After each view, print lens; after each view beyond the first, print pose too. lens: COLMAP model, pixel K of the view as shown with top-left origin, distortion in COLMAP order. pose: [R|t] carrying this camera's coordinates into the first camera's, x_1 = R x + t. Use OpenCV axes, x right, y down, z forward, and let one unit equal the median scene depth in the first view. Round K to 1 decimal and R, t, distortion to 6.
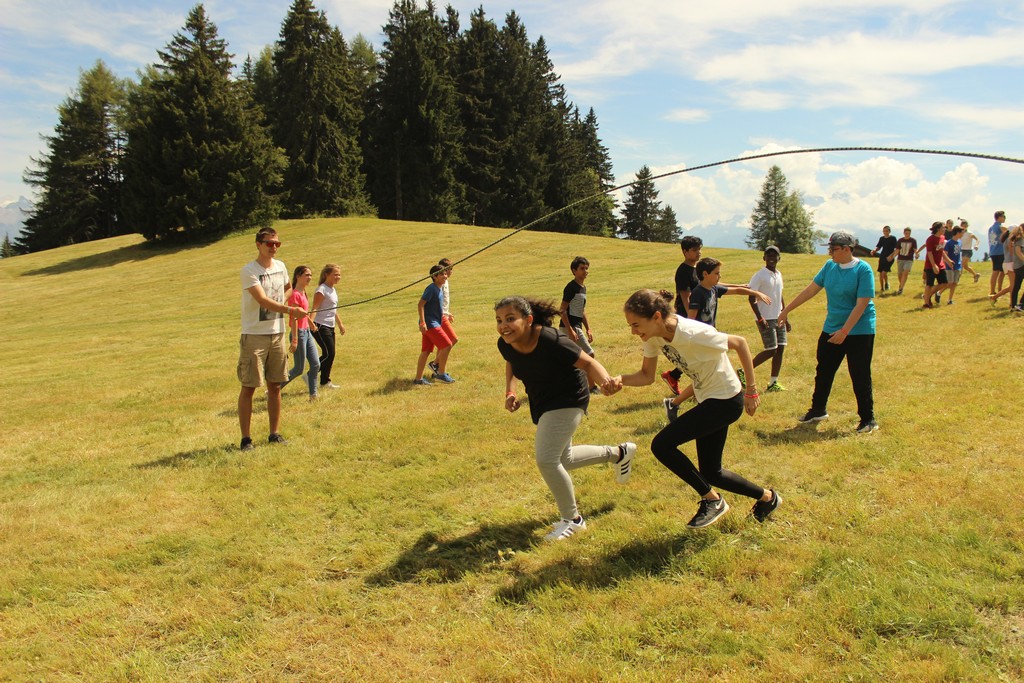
lens RADIAL K [[909.6, 0, 512.0], [0, 909.6, 341.5], [0, 0, 1]] dist [-0.166343, 0.196031]
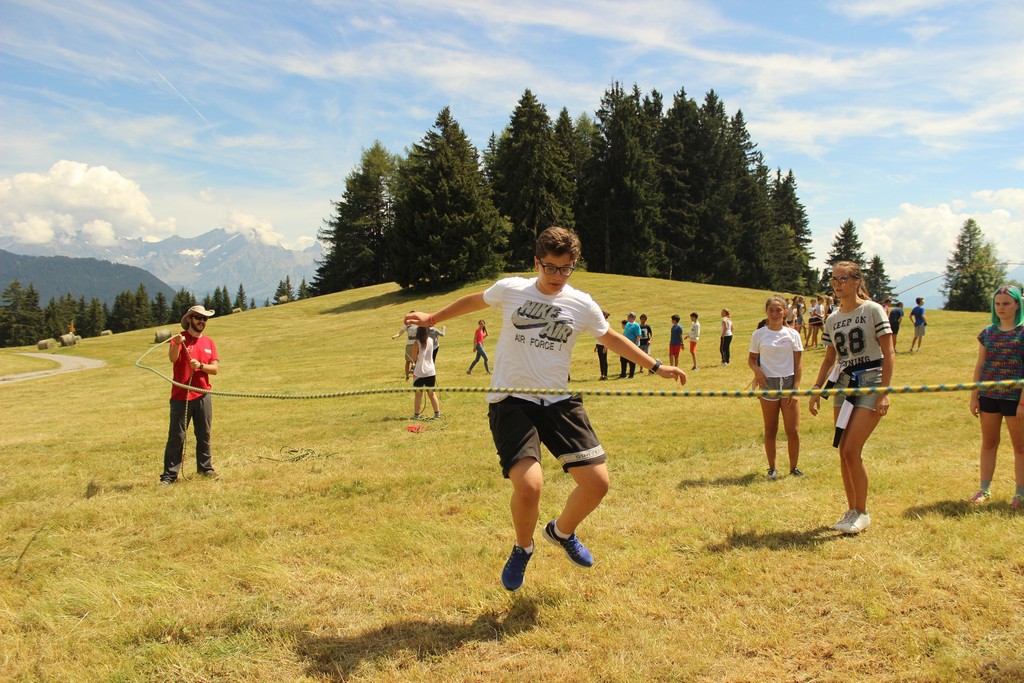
lens RADIAL K [[909.6, 0, 512.0], [0, 909.6, 341.5], [0, 0, 1]] dist [-0.166343, 0.196031]
pose [[0.957869, 0.020616, -0.286464, 0.094845], [-0.033157, 0.998689, -0.038997, 0.007426], [0.285285, 0.046853, 0.957297, -0.169396]]
